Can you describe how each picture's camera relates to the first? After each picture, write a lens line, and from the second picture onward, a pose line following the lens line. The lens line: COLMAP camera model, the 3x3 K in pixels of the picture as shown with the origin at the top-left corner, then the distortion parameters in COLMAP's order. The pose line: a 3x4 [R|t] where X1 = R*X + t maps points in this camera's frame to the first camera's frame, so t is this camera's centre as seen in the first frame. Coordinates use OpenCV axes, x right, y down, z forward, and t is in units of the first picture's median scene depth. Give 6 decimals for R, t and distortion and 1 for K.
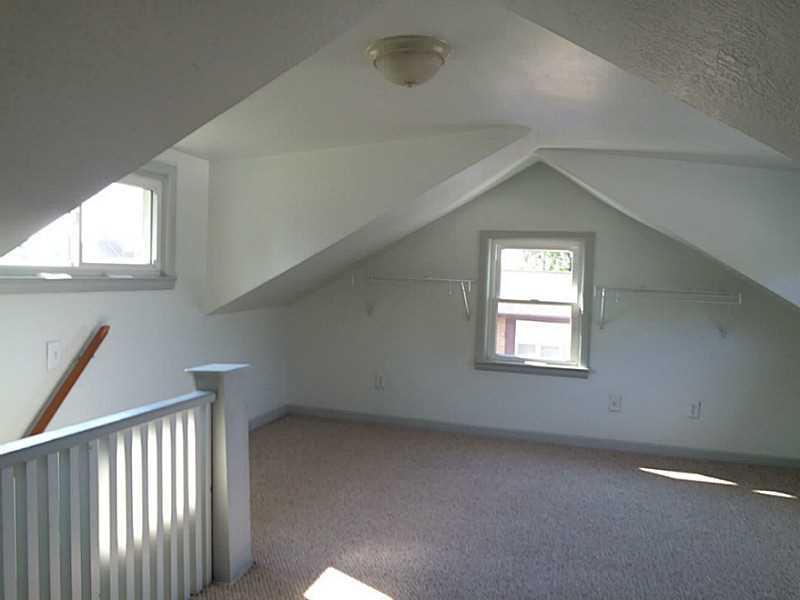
lens RADIAL K [[691.5, 0, 405.3], [0, 691.5, 298.9], [0, 0, 1]] dist [0.049937, -0.006573]
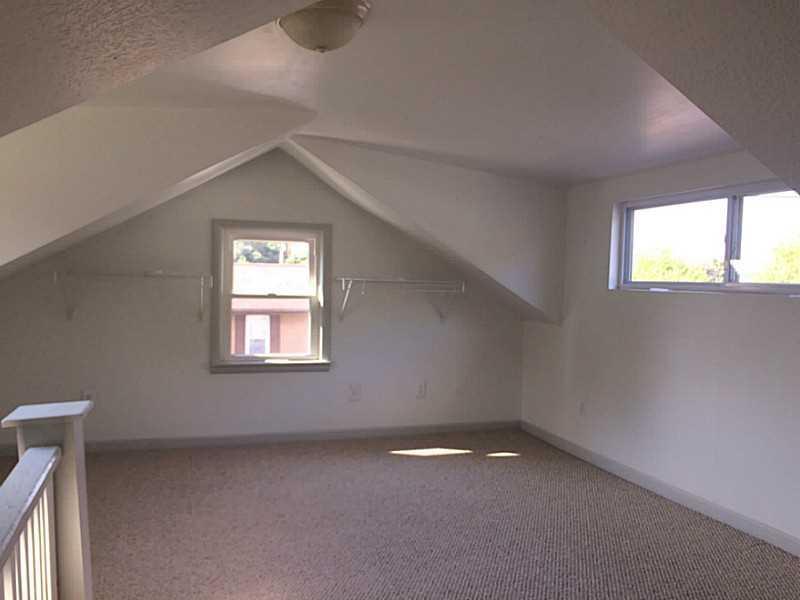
lens RADIAL K [[691.5, 0, 401.1], [0, 691.5, 303.5], [0, 0, 1]] dist [0.049937, -0.006573]
pose [[0.823204, -0.042703, 0.566138, -0.208487], [0.028675, 0.999022, 0.033661, -0.012753], [-0.567021, -0.011476, 0.823623, 0.123445]]
